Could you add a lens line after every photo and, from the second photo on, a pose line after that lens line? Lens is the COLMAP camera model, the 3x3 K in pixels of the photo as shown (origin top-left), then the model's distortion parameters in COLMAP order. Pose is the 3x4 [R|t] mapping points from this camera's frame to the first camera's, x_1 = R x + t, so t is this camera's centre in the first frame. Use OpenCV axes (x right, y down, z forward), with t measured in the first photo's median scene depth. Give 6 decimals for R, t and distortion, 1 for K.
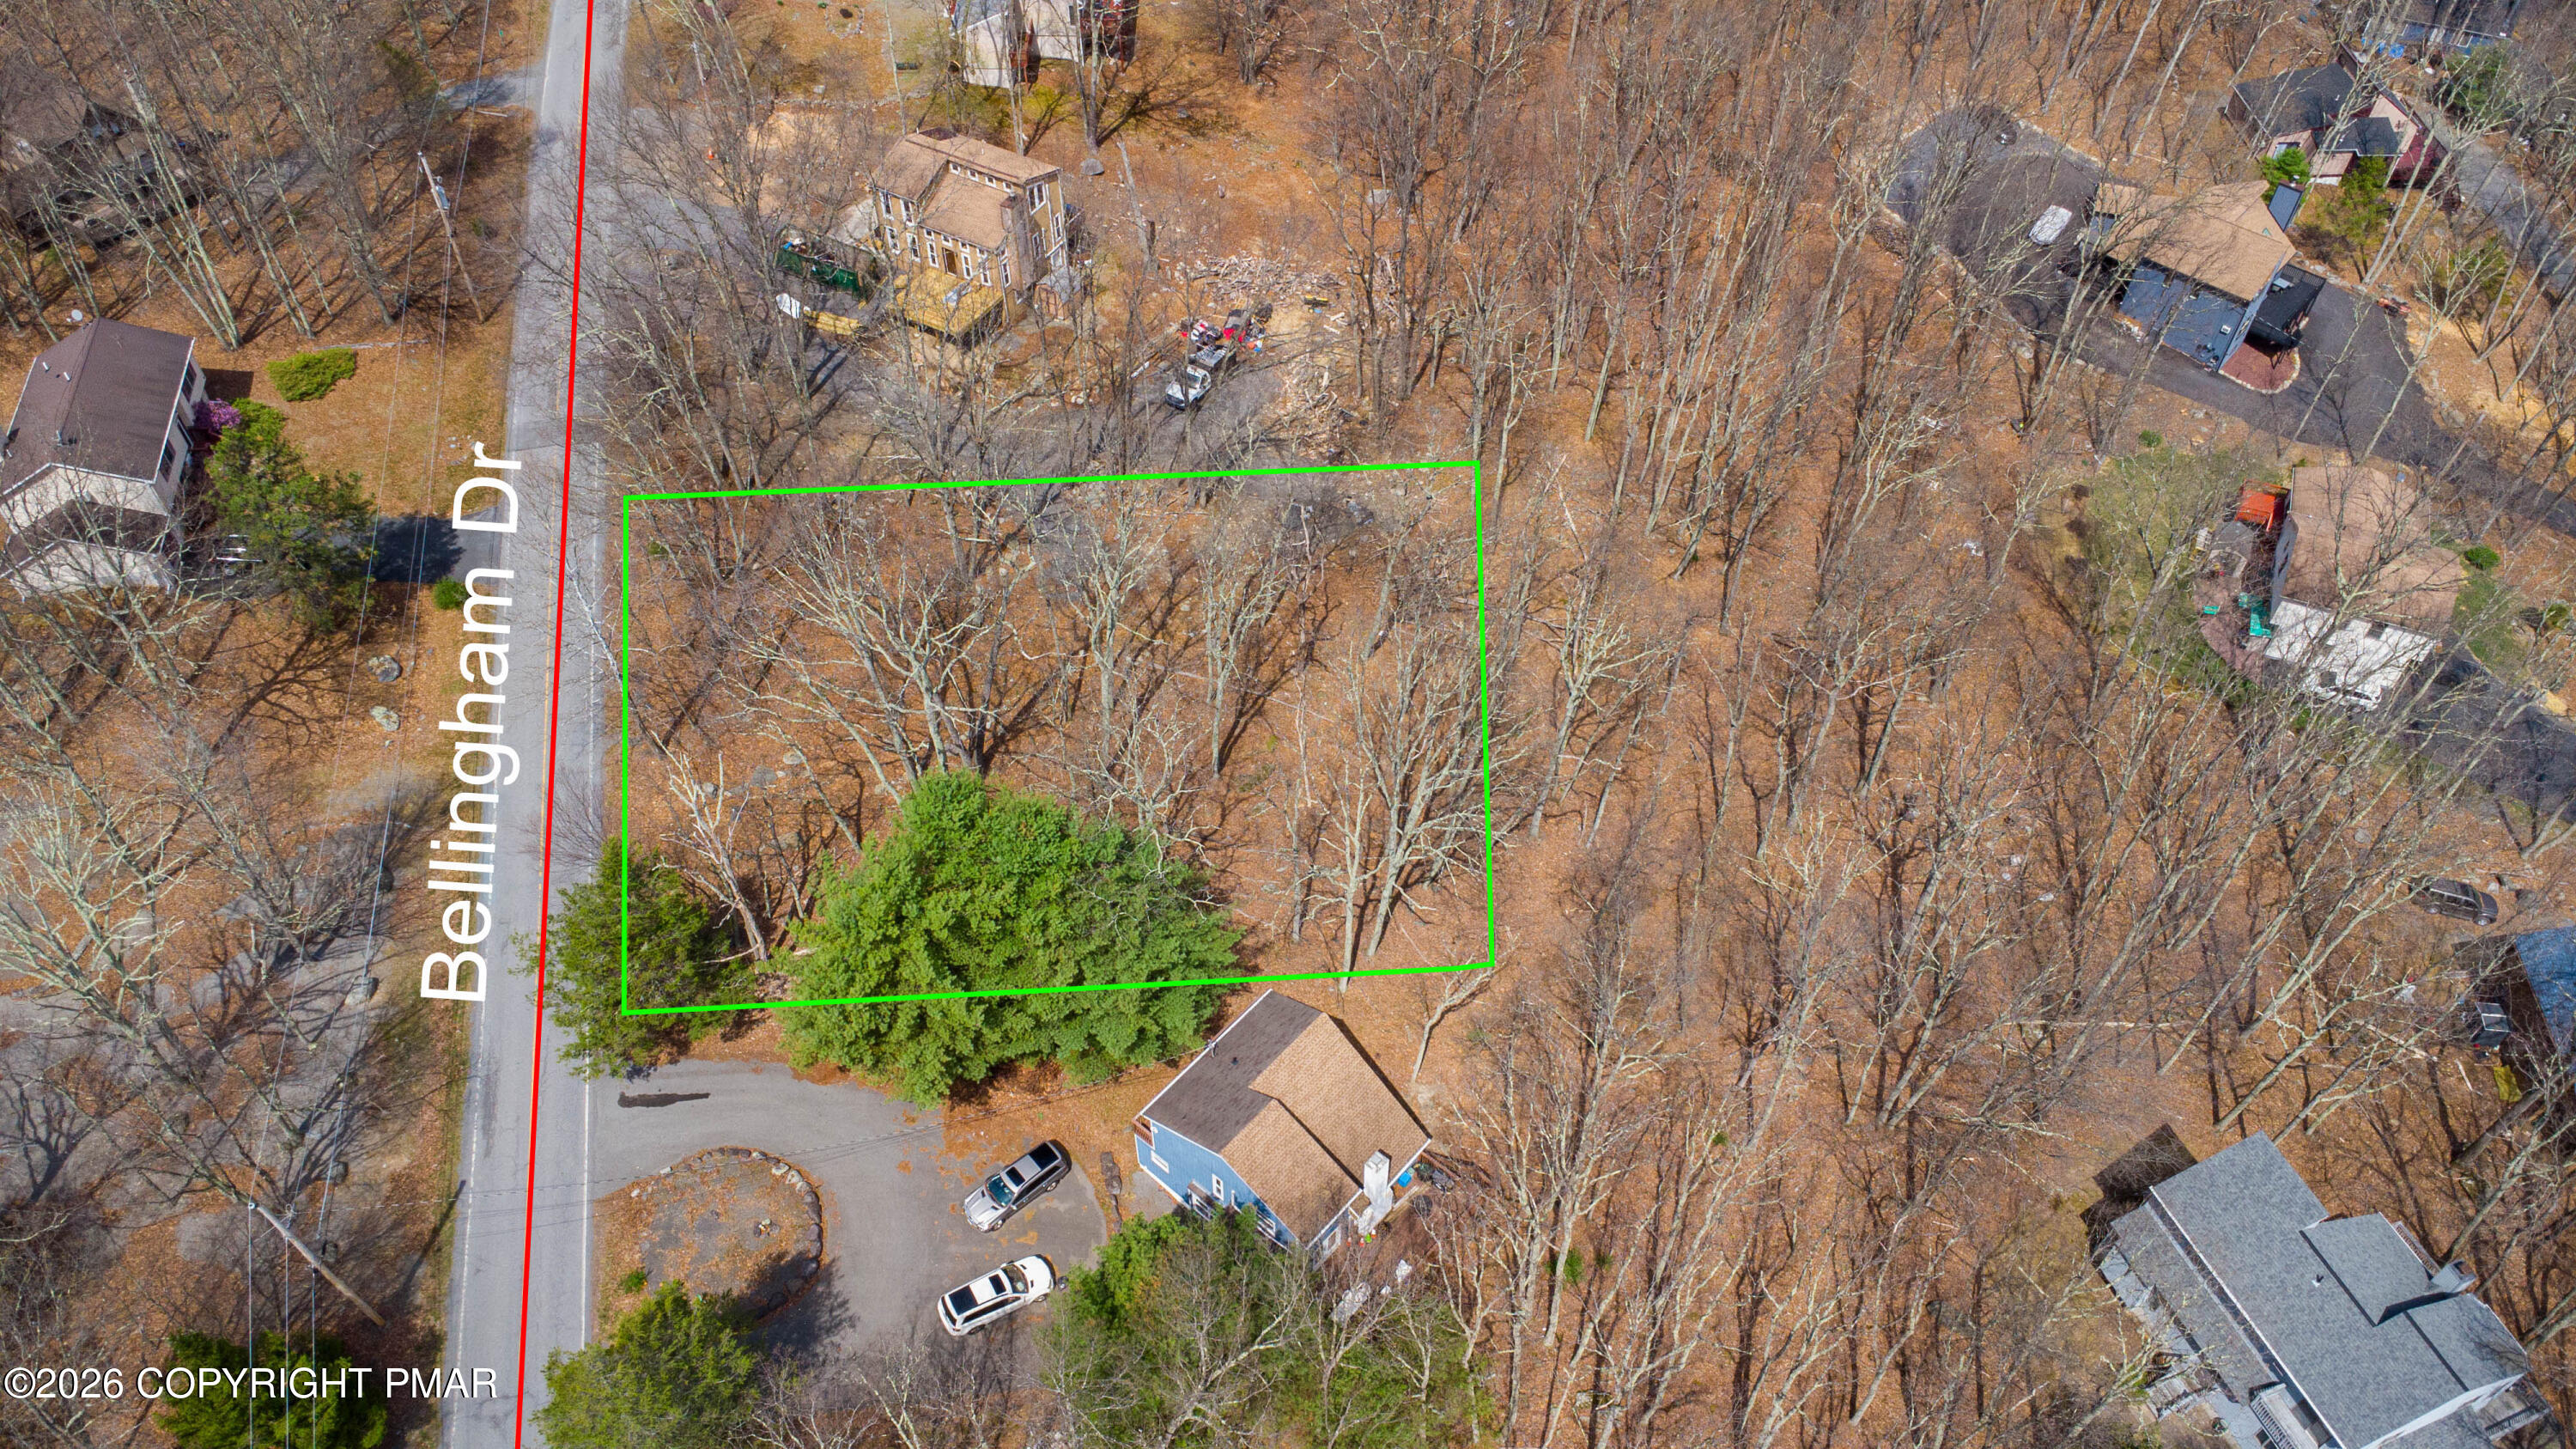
lens RADIAL K [[1843.9, 0, 1289.5], [0, 1843.9, 734.1], [0, 0, 1]] dist [0.040837, -0.046287]
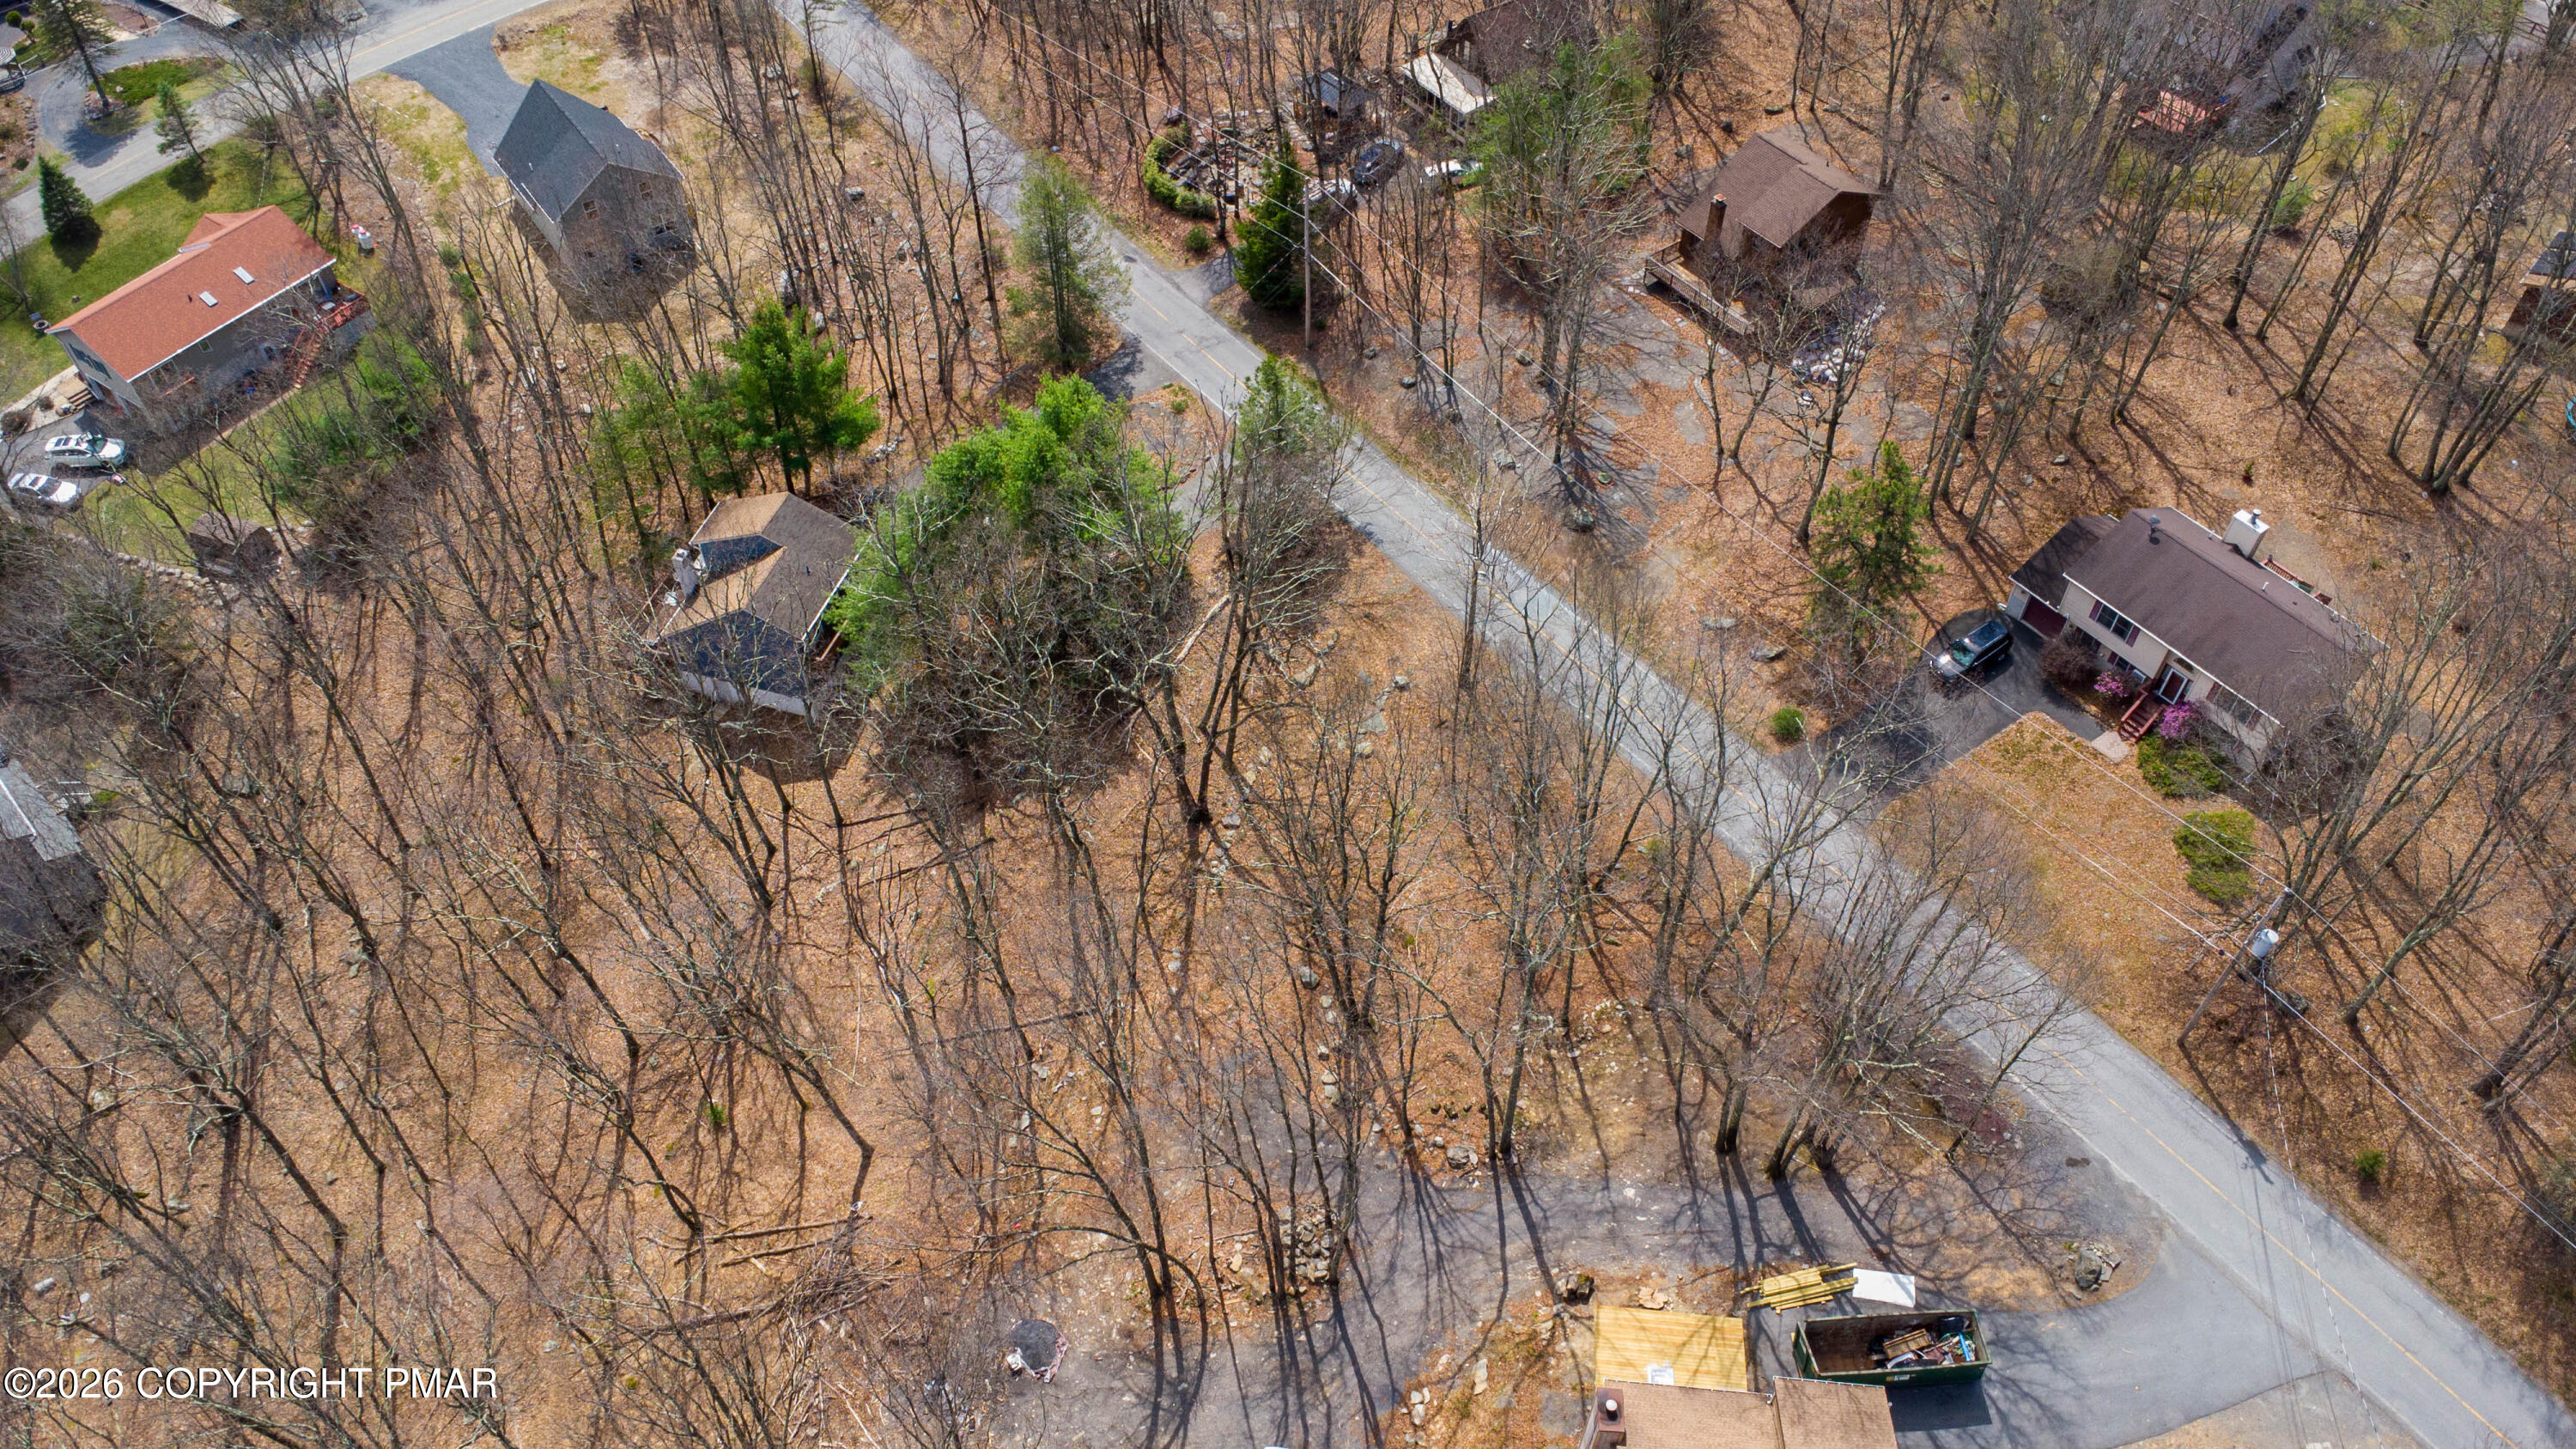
lens RADIAL K [[1868.2, 0, 1281.5], [0, 1868.2, 718.8], [0, 0, 1]] dist [0.016531, 0.007402]
pose [[-0.913893, 0.306887, -0.265746, 0.036895], [-0.304666, -0.085864, 0.948581, -0.926732], [0.268289, 0.947865, 0.171968, 0.790711]]
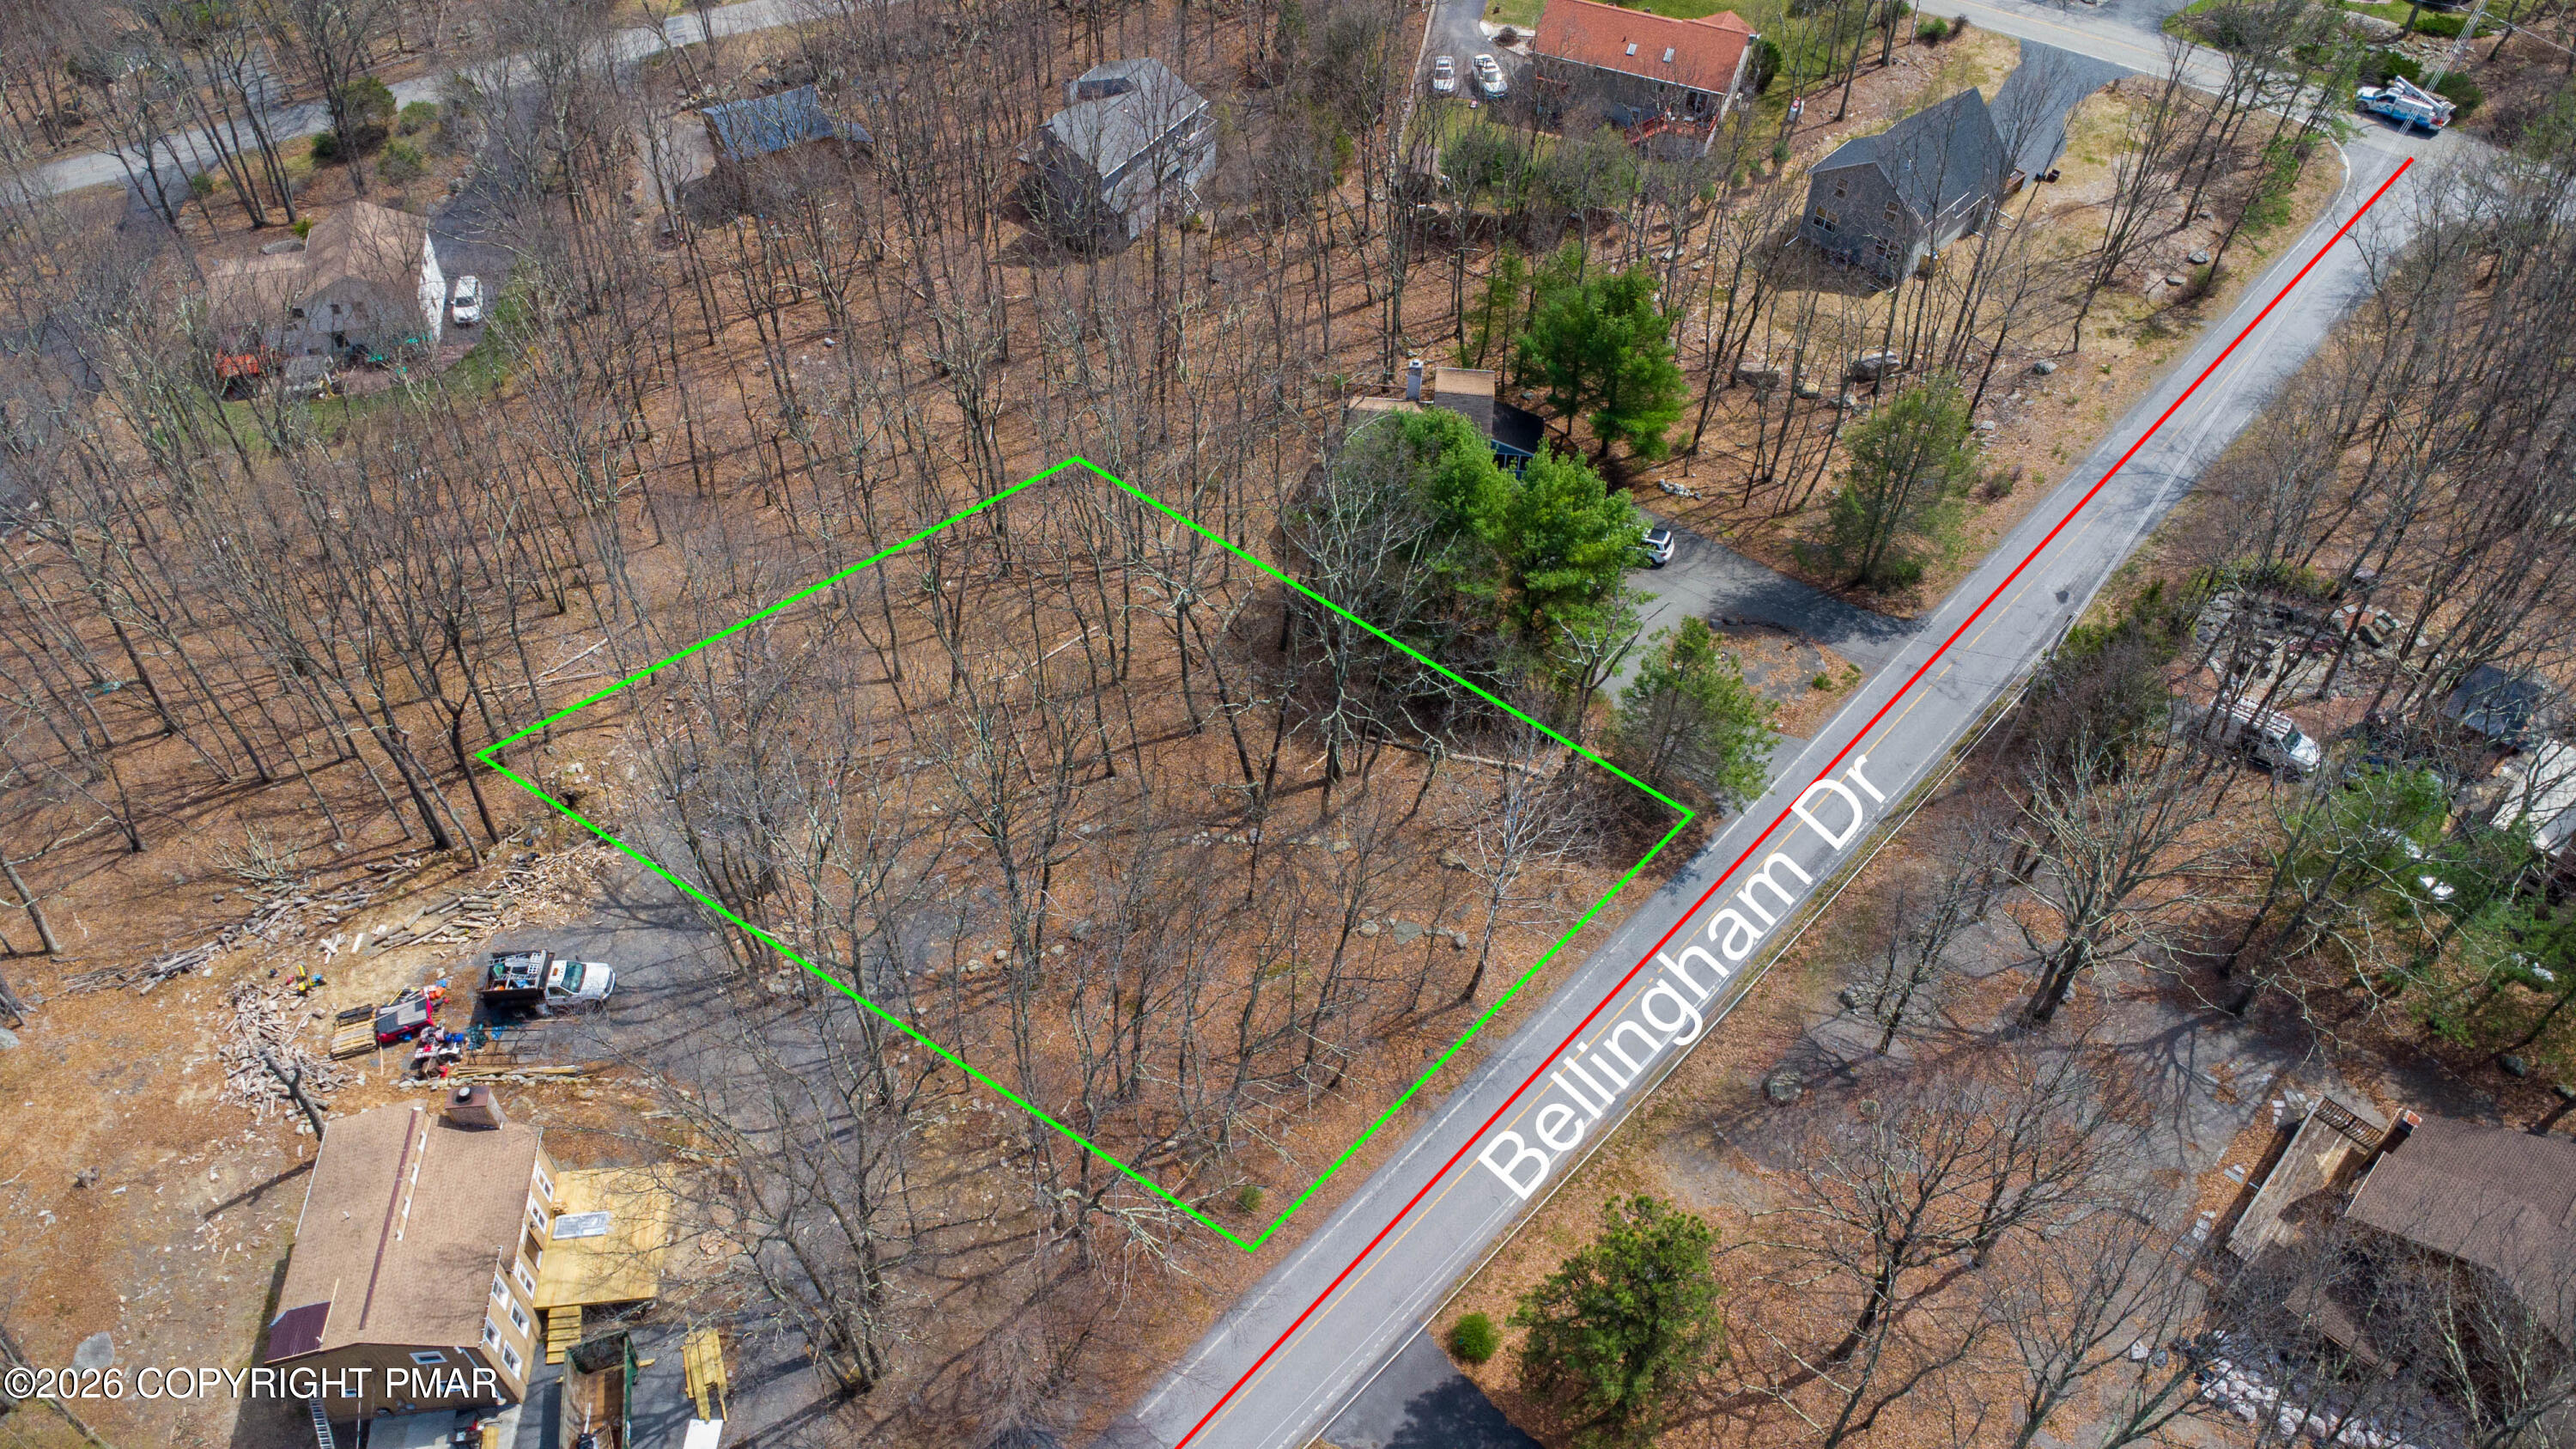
lens RADIAL K [[1843.9, 0, 1289.5], [0, 1843.9, 734.1], [0, 0, 1]] dist [0.040837, -0.046287]
pose [[-0.570589, -0.625644, 0.531975, -0.668972], [0.613425, 0.105994, 0.782608, -0.735248], [-0.546020, 0.772875, 0.323307, 0.643715]]
